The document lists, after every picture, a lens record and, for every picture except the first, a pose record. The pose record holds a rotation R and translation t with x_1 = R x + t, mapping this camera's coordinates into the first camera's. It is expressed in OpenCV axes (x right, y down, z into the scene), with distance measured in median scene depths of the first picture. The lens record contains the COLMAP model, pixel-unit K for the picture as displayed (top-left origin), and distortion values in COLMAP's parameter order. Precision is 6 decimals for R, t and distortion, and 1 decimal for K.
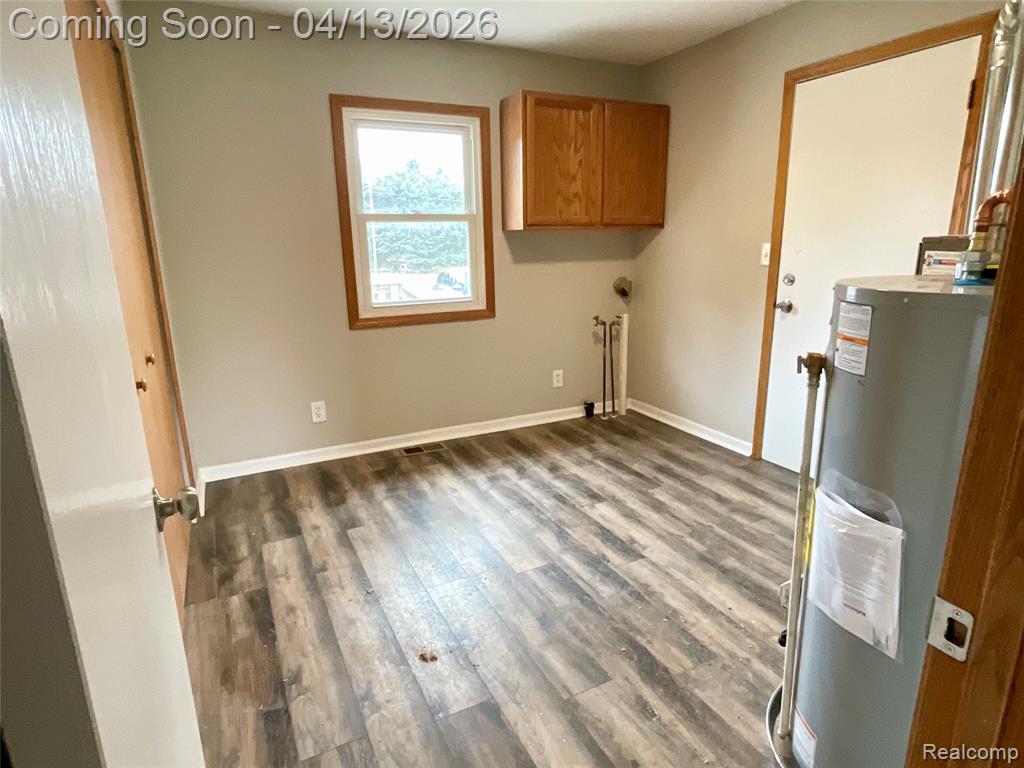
lens RADIAL K [[579.1, 0, 512.4], [0, 579.1, 384.8], [0, 0, 1]] dist [-0.006415, 0.005932]
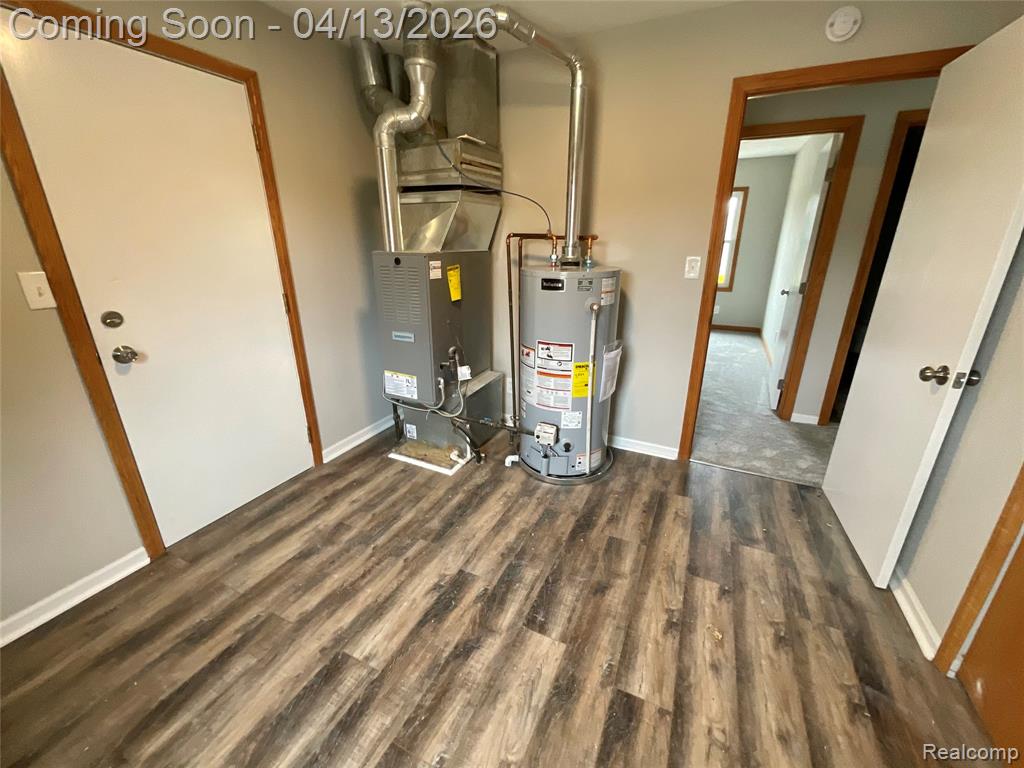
lens RADIAL K [[411.3, 0, 510.7], [0, 411.3, 385.6], [0, 0, 1]] dist [-0.000226, 0.000625]
pose [[-0.604910, -0.254793, 0.754430, -0.297356], [0.208834, 0.863503, 0.459076, -0.307307], [-0.768422, 0.435251, -0.469132, 1.125285]]
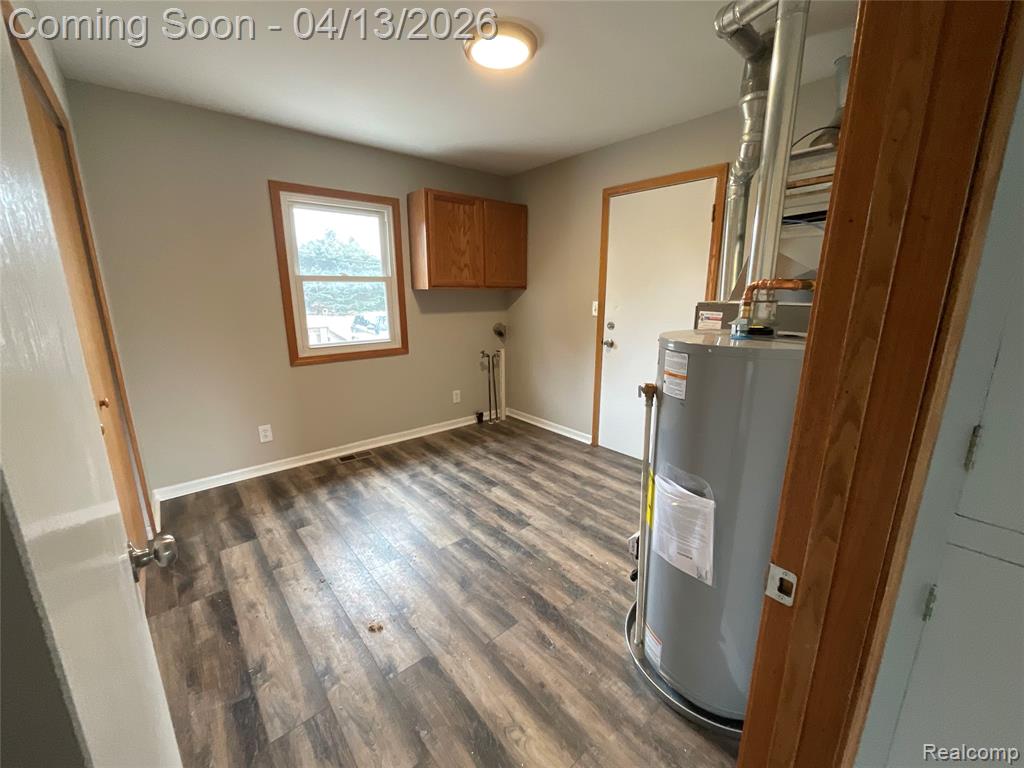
lens RADIAL K [[411.3, 0, 512.7], [0, 411.3, 385.3], [0, 0, 1]] dist [-0.000226, 0.000625]
pose [[0.971158, -0.038181, 0.235362, -0.034761], [0.043455, 0.998906, -0.017263, -0.024798], [-0.234446, 0.026993, 0.971754, 0.029468]]
